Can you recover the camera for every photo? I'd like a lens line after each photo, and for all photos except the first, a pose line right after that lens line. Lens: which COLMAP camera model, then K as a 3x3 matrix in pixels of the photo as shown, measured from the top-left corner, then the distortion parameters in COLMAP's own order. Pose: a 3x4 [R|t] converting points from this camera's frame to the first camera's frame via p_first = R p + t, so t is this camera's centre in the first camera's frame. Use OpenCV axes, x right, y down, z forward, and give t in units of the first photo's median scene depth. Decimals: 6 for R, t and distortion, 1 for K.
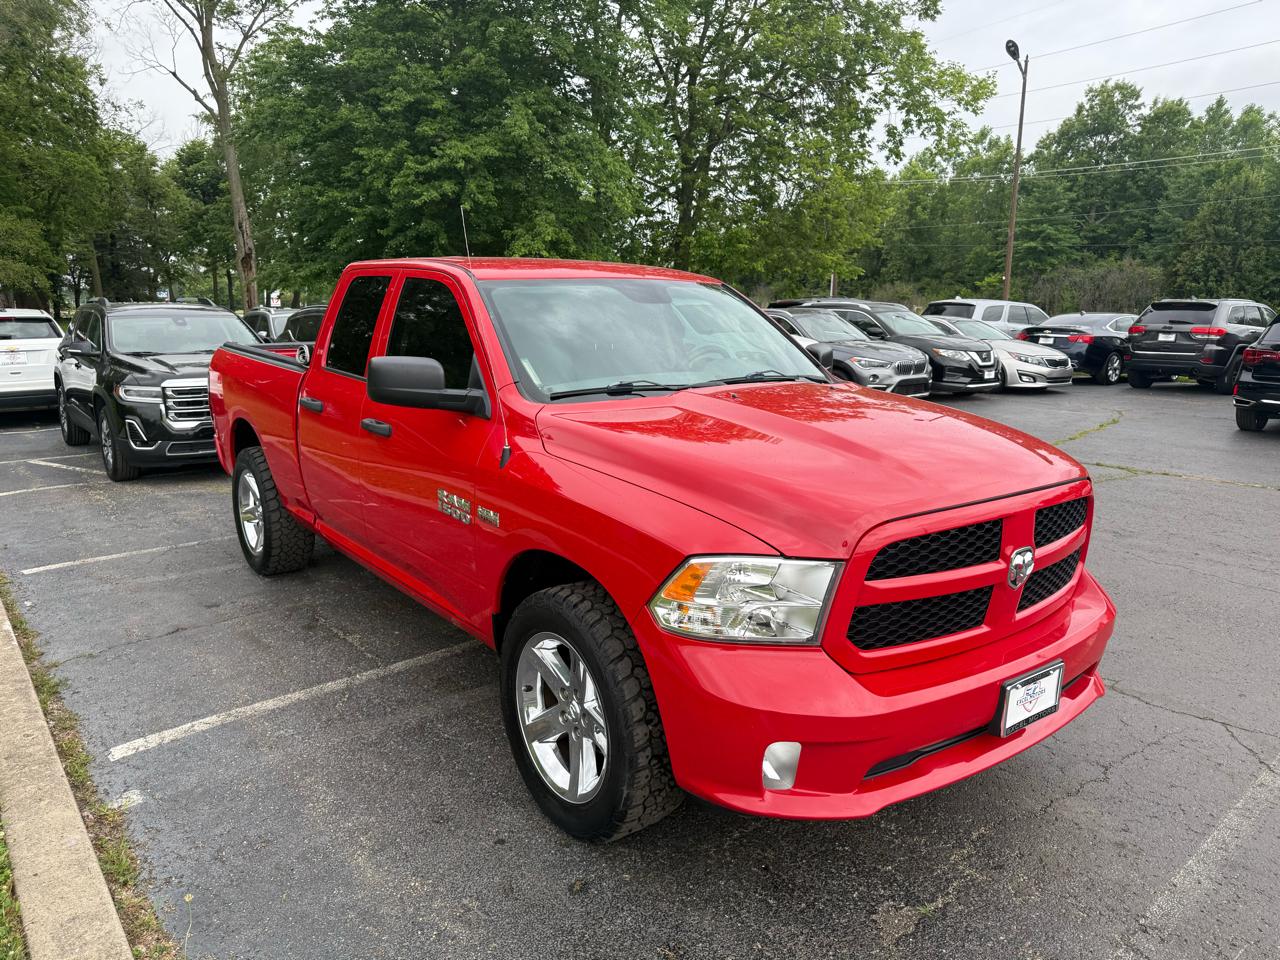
lens RADIAL K [[912.3, 0, 634.2], [0, 912.3, 484.4], [0, 0, 1]] dist [0.014171, -0.022956]
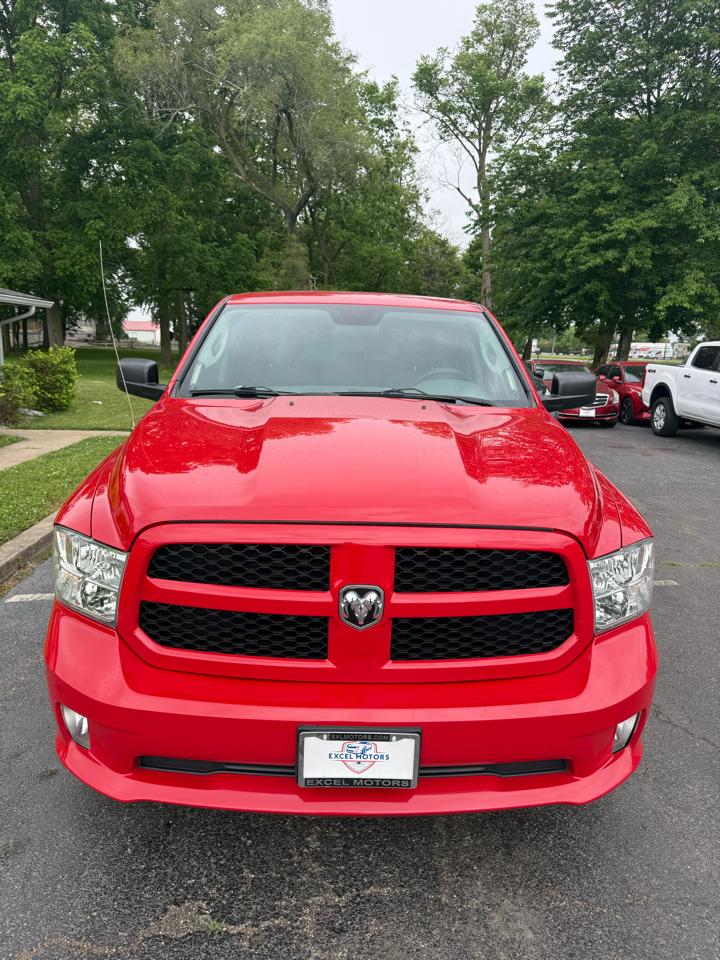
lens RADIAL K [[684.2, 0, 364.0], [0, 684.2, 474.1], [0, 0, 1]] dist [0.014171, -0.022956]
pose [[0.811247, 0.128157, -0.570486, 0.094324], [-0.137502, 0.990136, 0.026898, -0.006643], [0.568306, 0.056622, 0.820867, 0.054018]]
